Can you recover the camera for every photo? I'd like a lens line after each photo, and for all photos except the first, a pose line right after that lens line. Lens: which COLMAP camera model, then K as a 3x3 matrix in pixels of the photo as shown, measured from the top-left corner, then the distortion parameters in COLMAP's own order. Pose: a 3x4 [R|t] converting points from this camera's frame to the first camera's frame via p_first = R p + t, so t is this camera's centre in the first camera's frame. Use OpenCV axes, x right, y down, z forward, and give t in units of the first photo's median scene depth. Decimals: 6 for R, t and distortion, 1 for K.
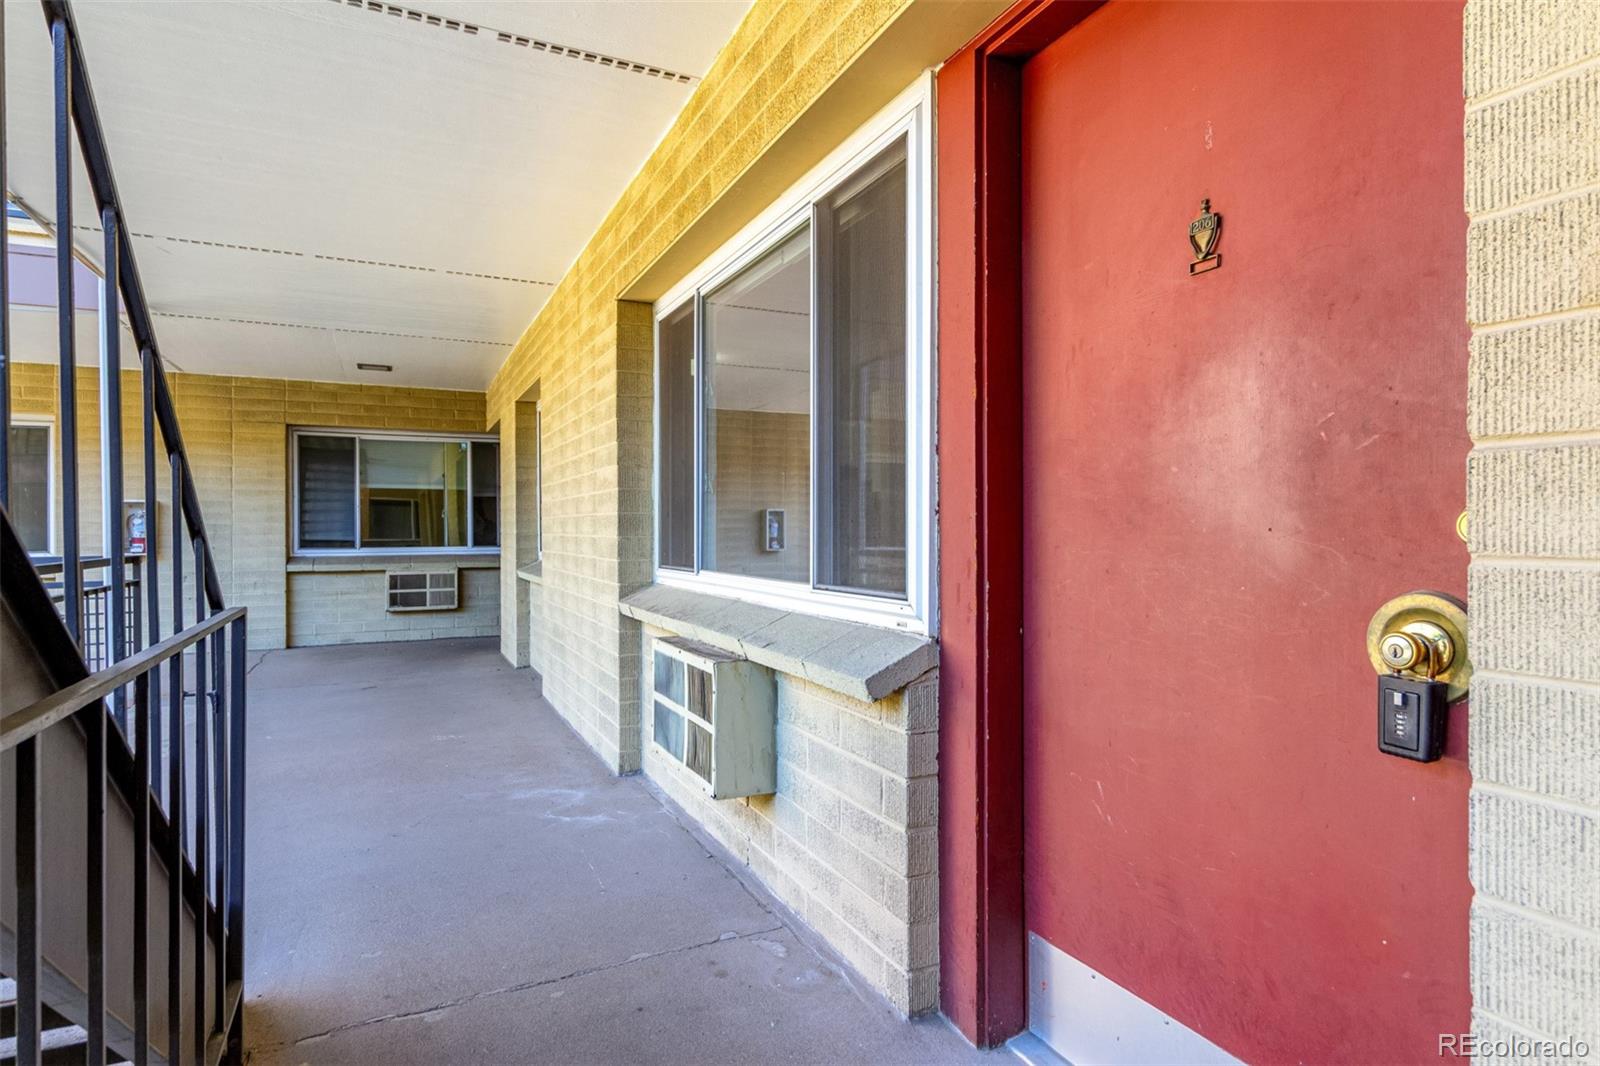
lens RADIAL K [[873.6, 0, 802.6], [0, 873.6, 534.5], [0, 0, 1]] dist [0.001058, 0.000200]
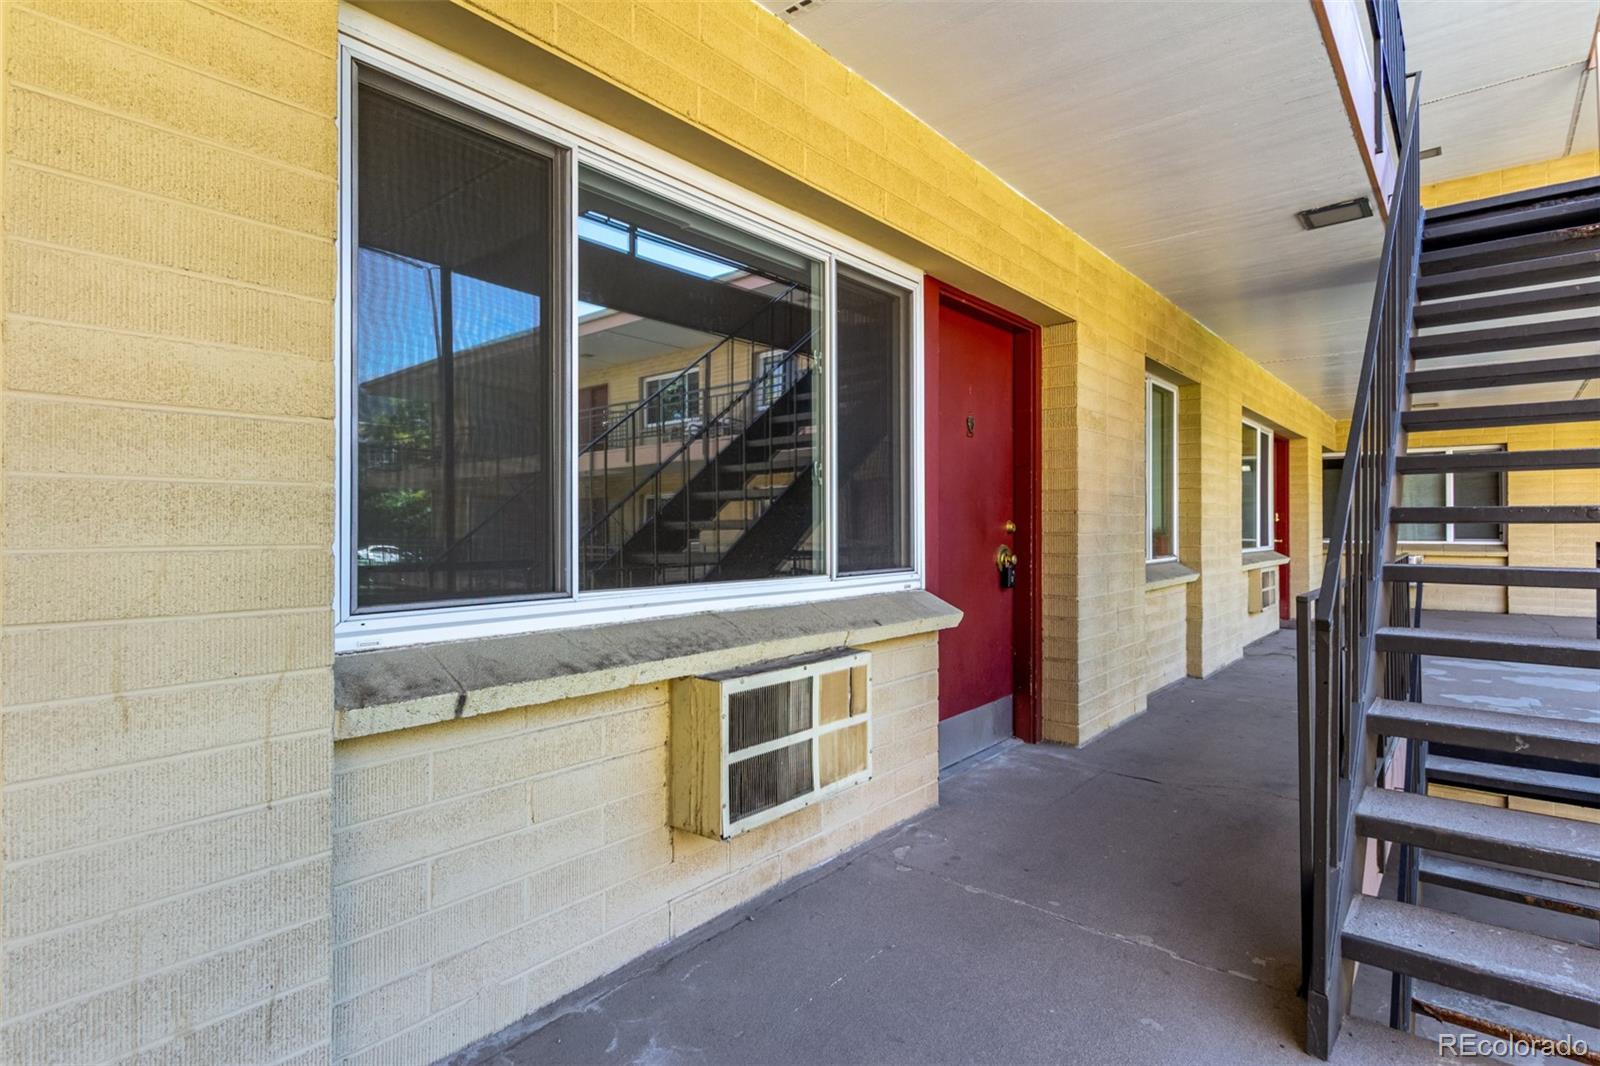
lens RADIAL K [[816.5, 0, 802.0], [0, 816.5, 527.3], [0, 0, 1]] dist [0.002730, 0.000170]
pose [[-0.416540, -0.002221, 0.909115, -1.061390], [0.005055, 0.999976, 0.004759, -0.014522], [-0.909103, 0.006578, -0.416519, 1.616359]]
